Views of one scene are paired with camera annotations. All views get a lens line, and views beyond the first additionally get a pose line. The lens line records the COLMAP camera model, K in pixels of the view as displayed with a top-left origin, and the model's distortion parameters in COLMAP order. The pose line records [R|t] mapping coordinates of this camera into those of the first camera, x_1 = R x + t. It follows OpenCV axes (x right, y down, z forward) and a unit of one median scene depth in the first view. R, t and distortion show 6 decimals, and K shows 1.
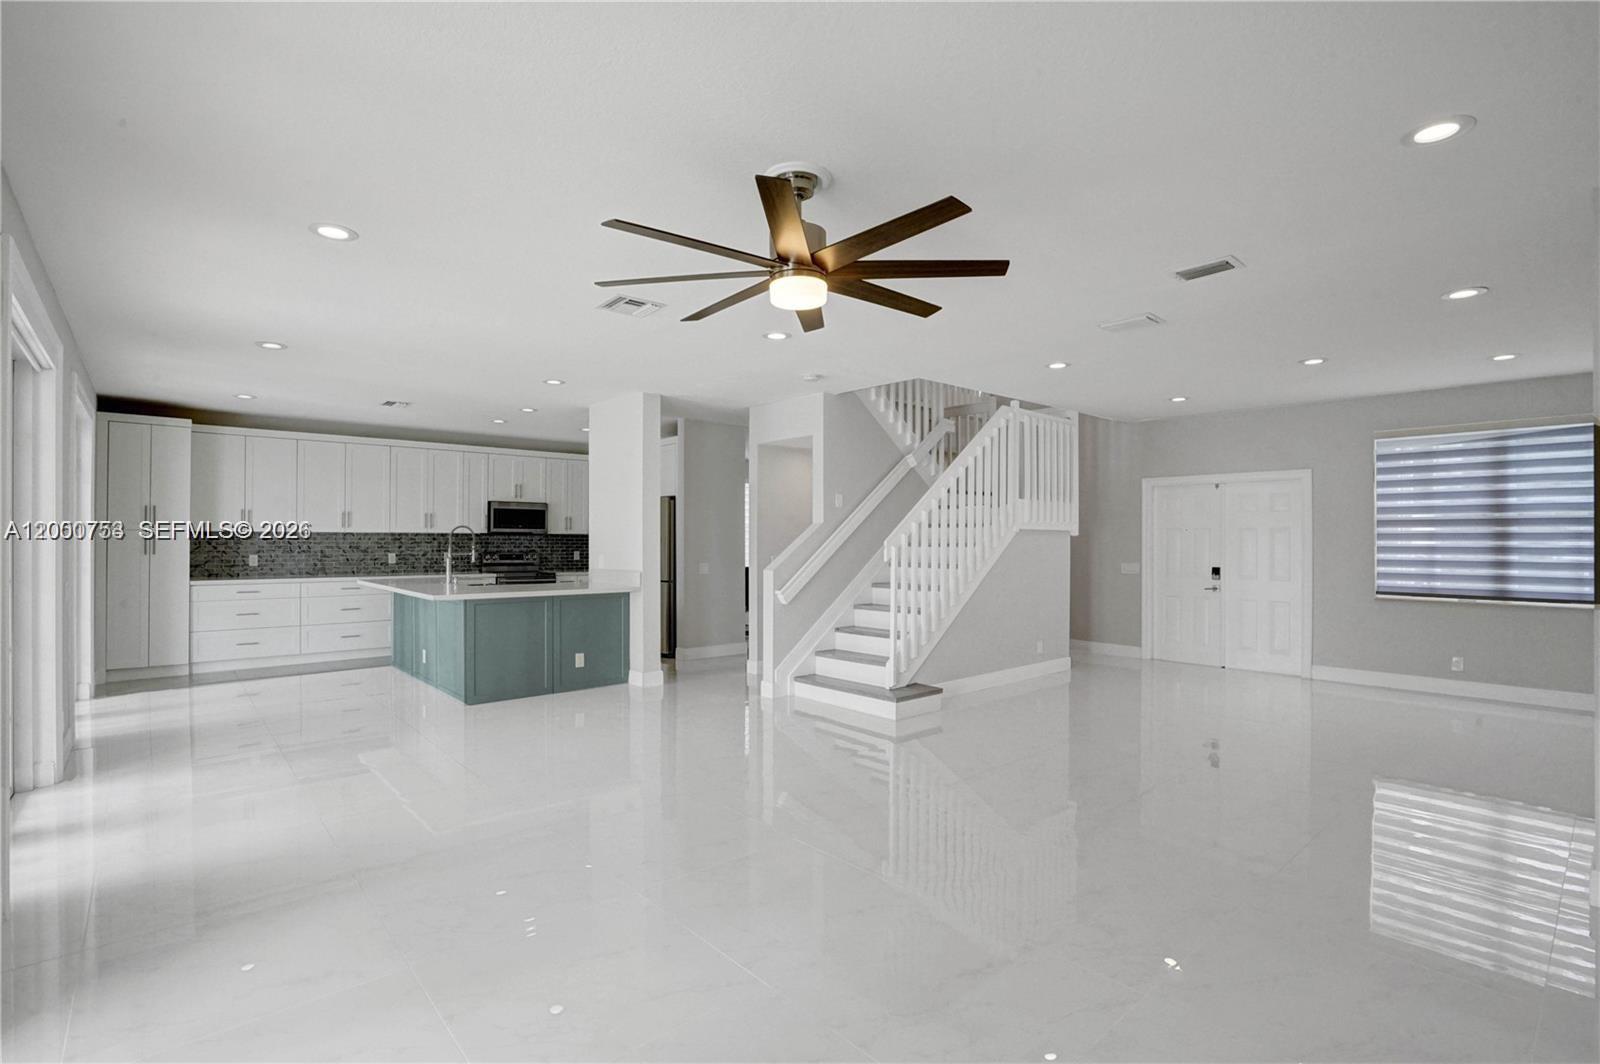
lens RADIAL K [[787.4, 0, 802.3], [0, 787.4, 537.9], [0, 0, 1]] dist [0.000707, 0.001124]
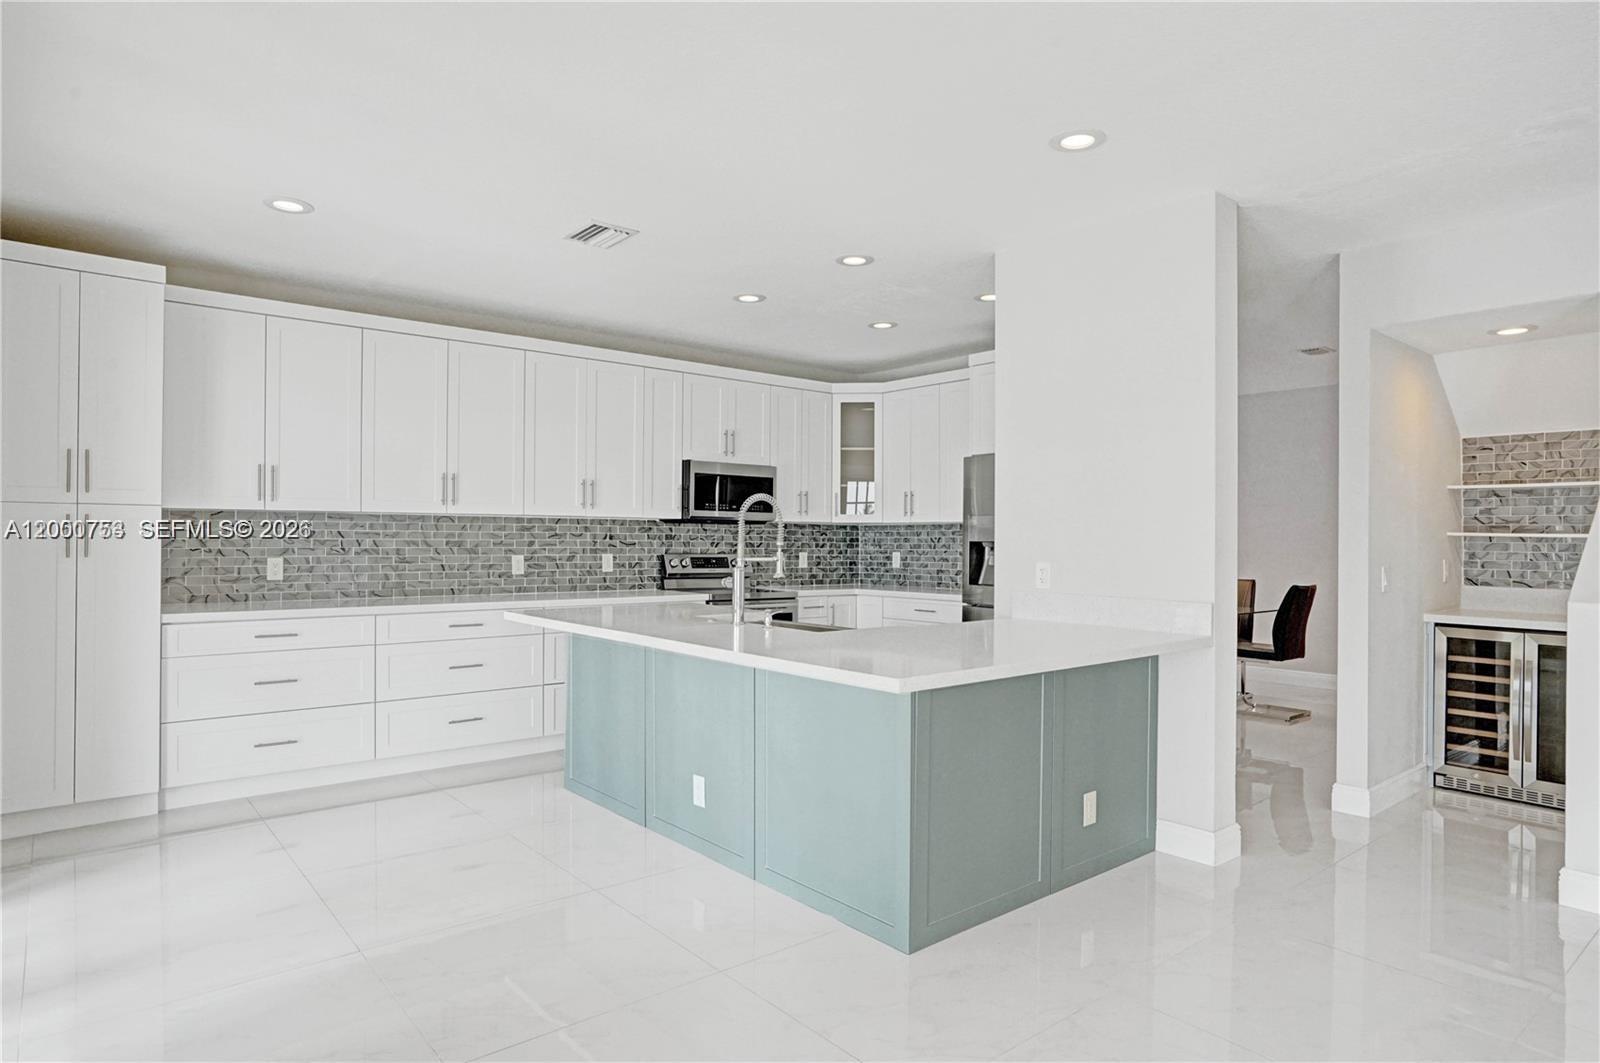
lens RADIAL K [[911.5, 0, 798.6], [0, 911.5, 527.1], [0, 0, 1]] dist [-0.019739, 0.000049]
pose [[0.999908, 0.004781, 0.012721, -0.368805], [-0.004679, 0.999957, -0.008032, 0.004923], [-0.012759, 0.007972, 0.999887, 0.417059]]
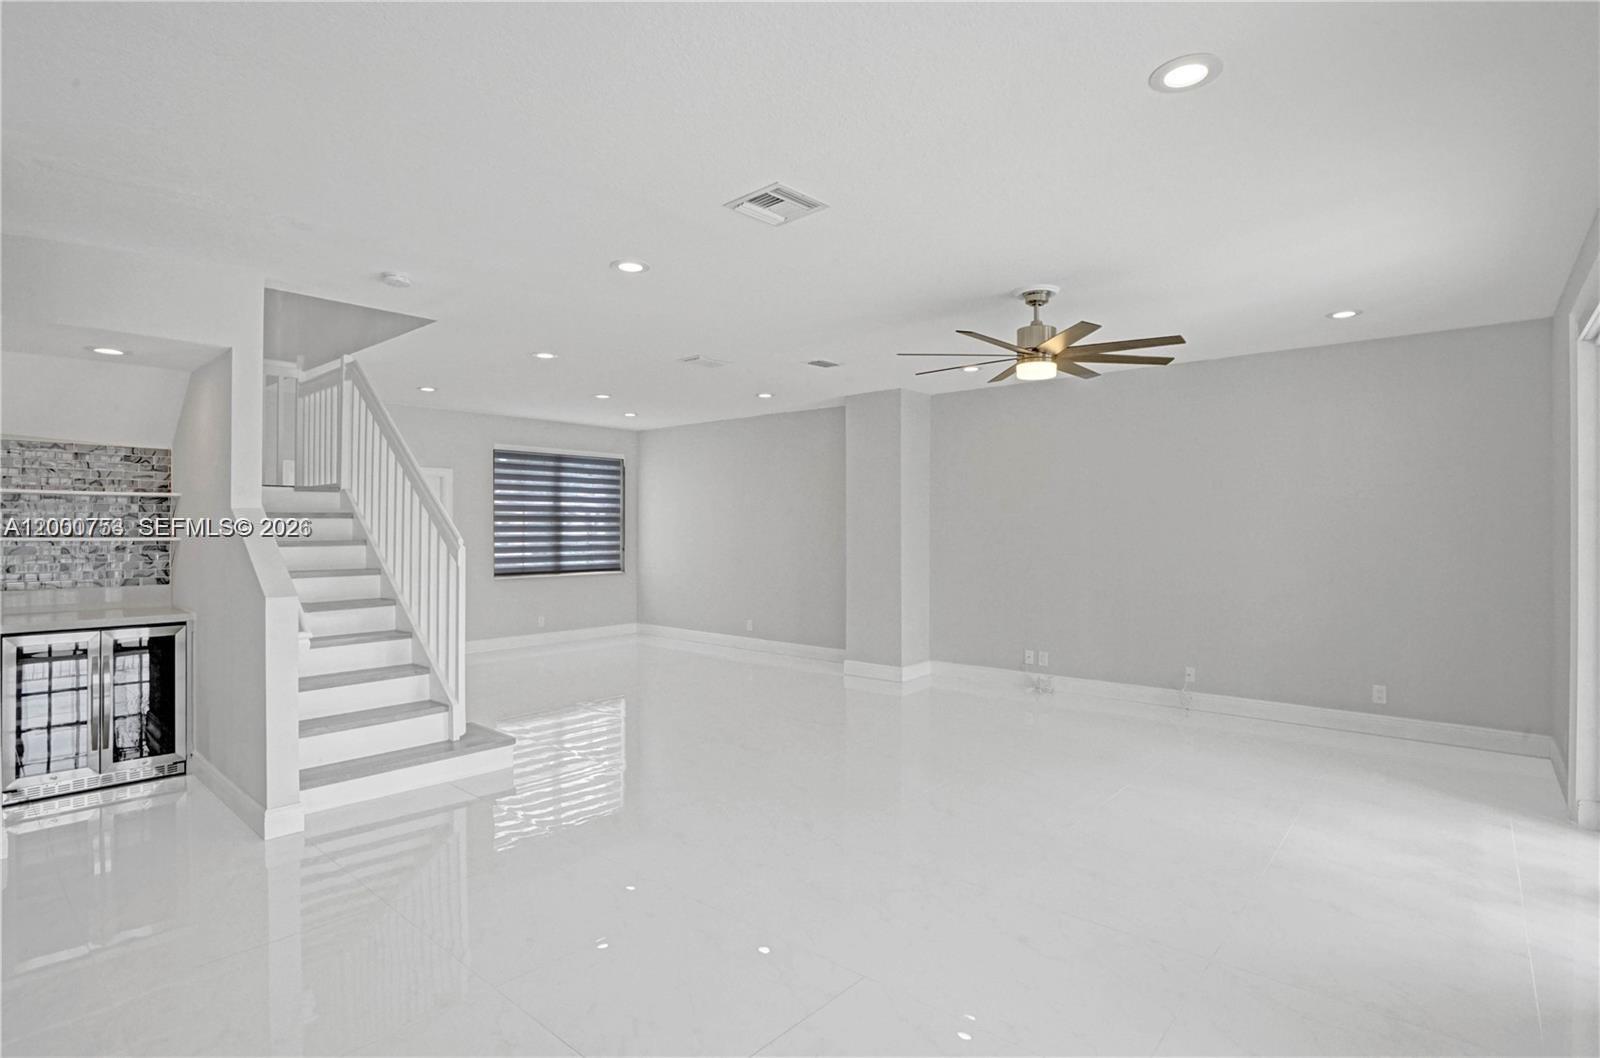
lens RADIAL K [[787.4, 0, 800.5], [0, 787.4, 527.5], [0, 0, 1]] dist [0.000707, 0.001124]
pose [[-0.111173, -0.002069, 0.993799, -0.489625], [0.001560, 0.999996, 0.002257, -0.006050], [-0.993800, 0.001801, -0.111169, 0.565604]]
